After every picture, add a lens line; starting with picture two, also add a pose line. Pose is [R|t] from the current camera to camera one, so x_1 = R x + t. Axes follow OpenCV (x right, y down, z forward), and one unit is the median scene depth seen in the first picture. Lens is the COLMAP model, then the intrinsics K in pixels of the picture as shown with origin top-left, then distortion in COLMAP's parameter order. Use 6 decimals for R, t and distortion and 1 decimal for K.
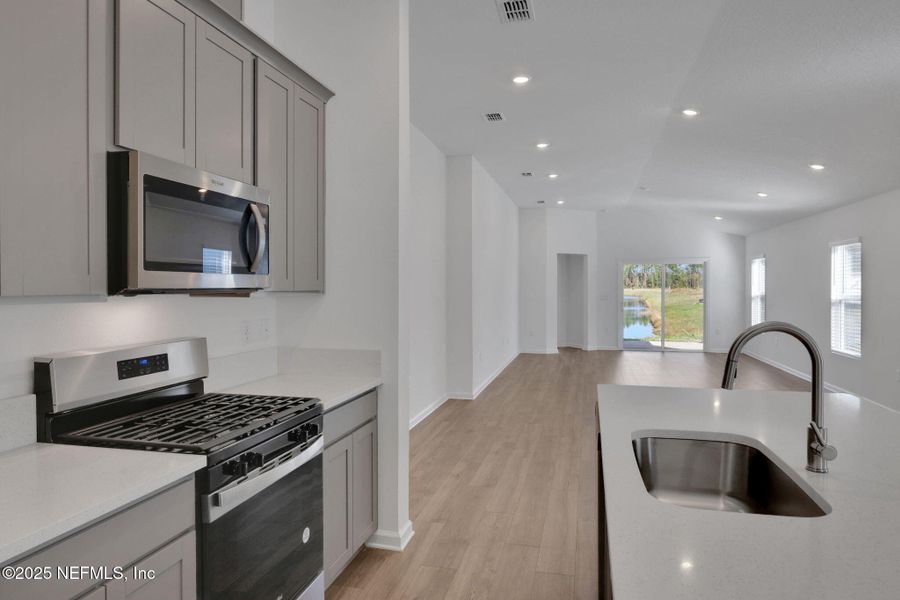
lens RADIAL K [[573.5, 0, 454.7], [0, 573.5, 295.8], [0, 0, 1]] dist [-0.001600, 0.000463]
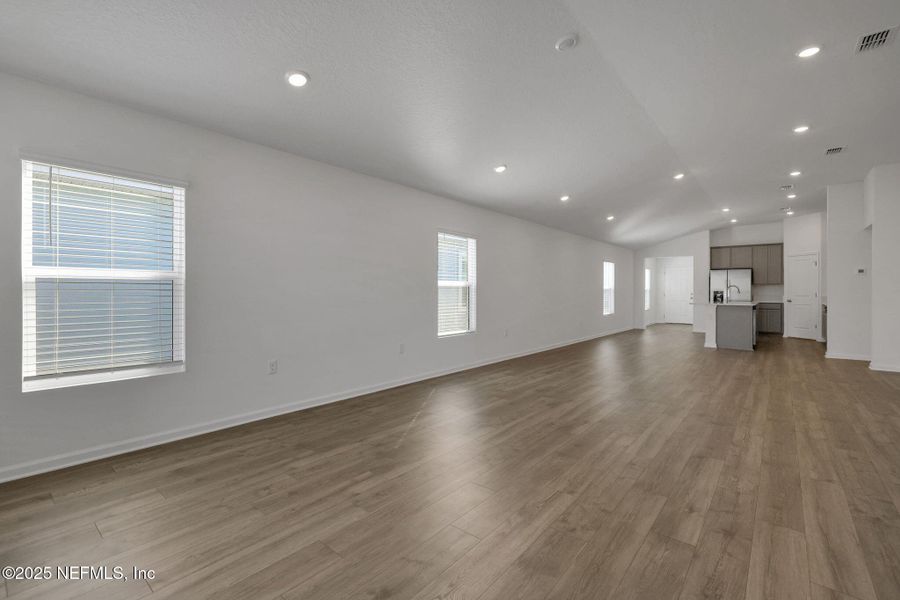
lens RADIAL K [[400.9, 0, 445.7], [0, 400.9, 291.0], [0, 0, 1]] dist [0.000875, -0.000910]
pose [[-0.905917, -0.000386, 0.423455, 0.369374], [0.004758, 0.999927, 0.011091, 0.009460], [-0.423429, 0.012062, -0.905849, 1.557767]]
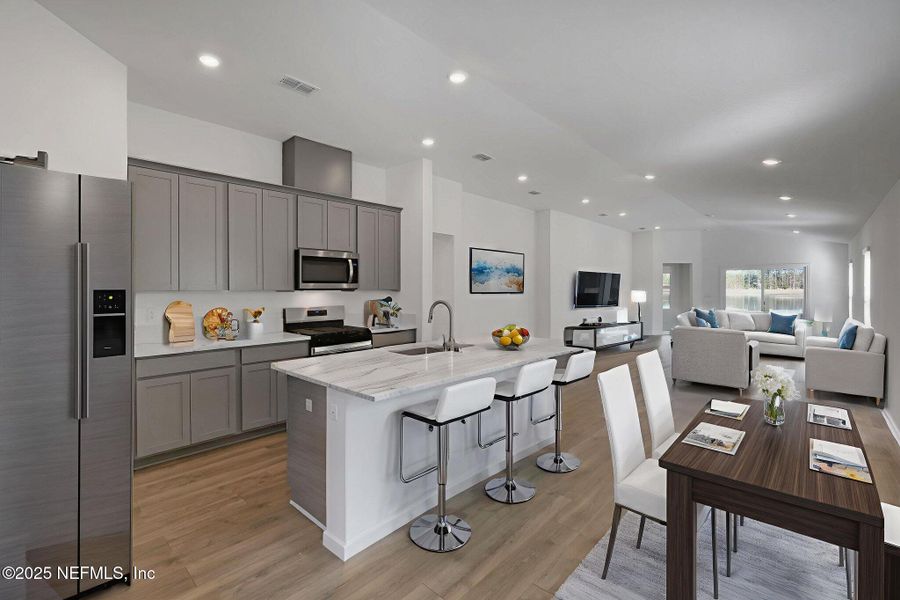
lens RADIAL K [[400.9, 0, 453.4], [0, 400.9, 291.8], [0, 0, 1]] dist [0.000875, -0.000910]
pose [[0.880823, 0.004646, -0.473423, 0.304610], [-0.007101, 0.999969, -0.003399, 0.002338], [0.473393, 0.006355, 0.880829, -0.151859]]
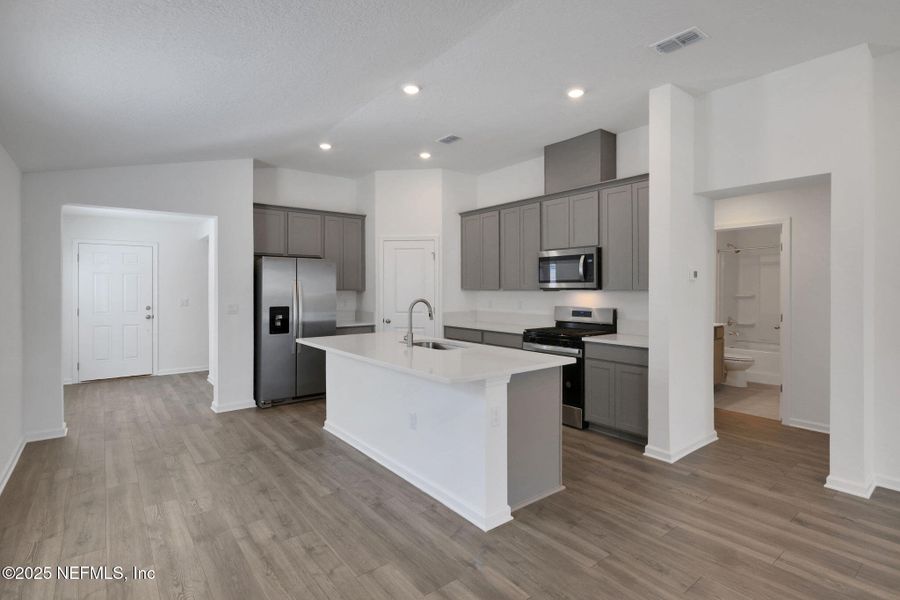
lens RADIAL K [[455.4, 0, 442.7], [0, 455.4, 292.5], [0, 0, 1]] dist [-0.011060, -0.000201]
pose [[-0.636053, 0.009101, -0.771592, 0.465526], [-0.010856, 0.999726, 0.020741, -0.007902], [0.771569, 0.021569, -0.635780, 0.518503]]
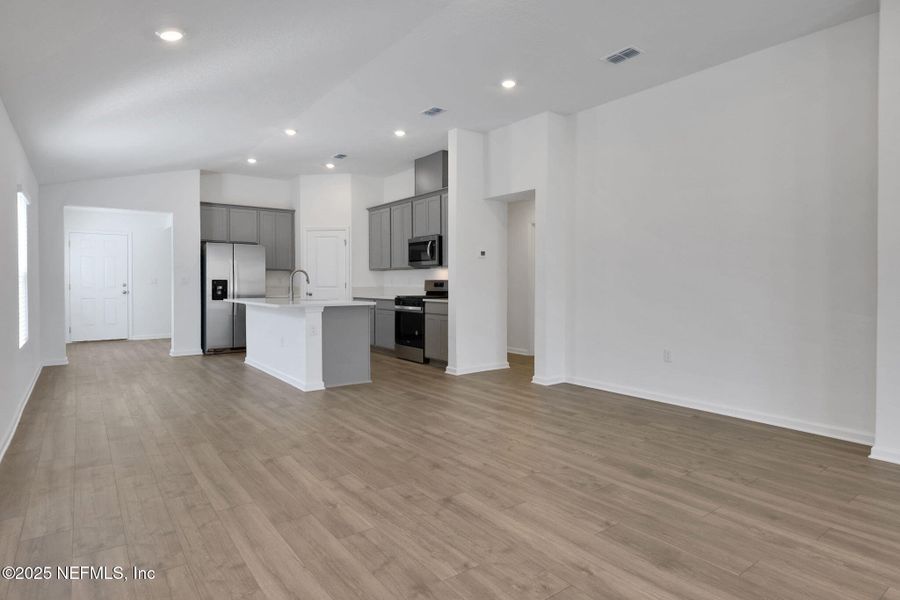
lens RADIAL K [[517.2, 0, 454.2], [0, 517.2, 300.1], [0, 0, 1]] dist [-0.022165, 0.002331]
pose [[-0.643708, 0.023294, -0.764916, 0.582204], [-0.013986, 0.999012, 0.042193, 0.019940], [0.765143, 0.037858, -0.642746, 0.915744]]
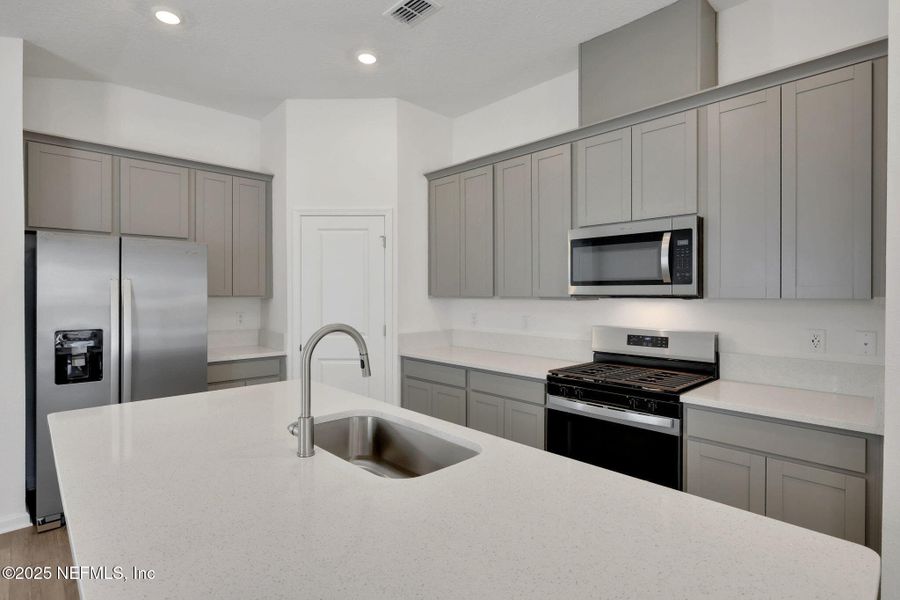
lens RADIAL K [[455.4, 0, 450.6], [0, 455.4, 299.0], [0, 0, 1]] dist [-0.011060, -0.000201]
pose [[-0.548624, 0.011661, -0.835988, 0.235311], [-0.014601, 0.999617, 0.023526, -0.006266], [0.835942, 0.025113, -0.548243, 0.332198]]
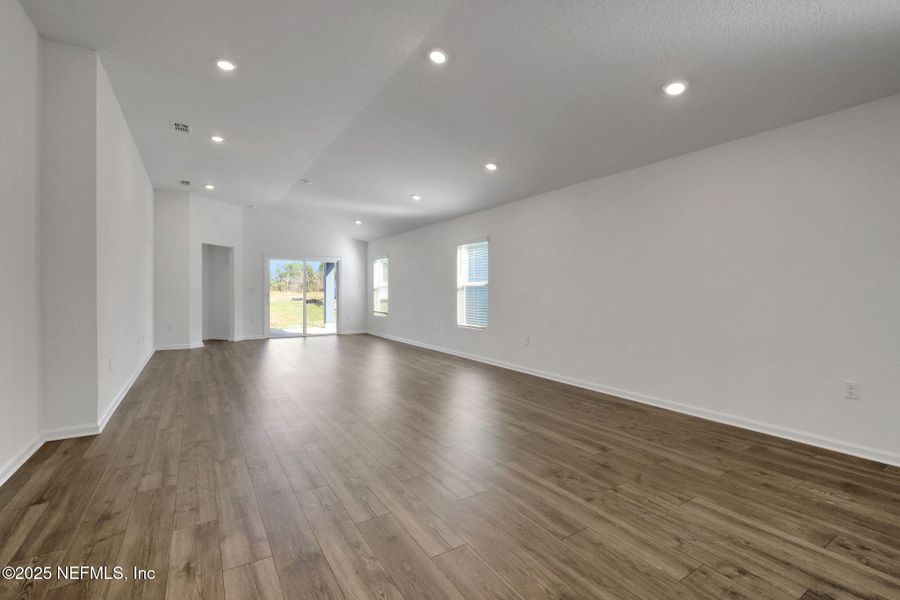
lens RADIAL K [[400.9, 0, 442.6], [0, 400.9, 290.7], [0, 0, 1]] dist [0.000875, -0.000910]
pose [[0.714852, 0.002081, 0.699273, -0.006033], [0.008934, 0.999887, -0.012109, 0.028014], [-0.699219, 0.014903, 0.714753, 0.371385]]
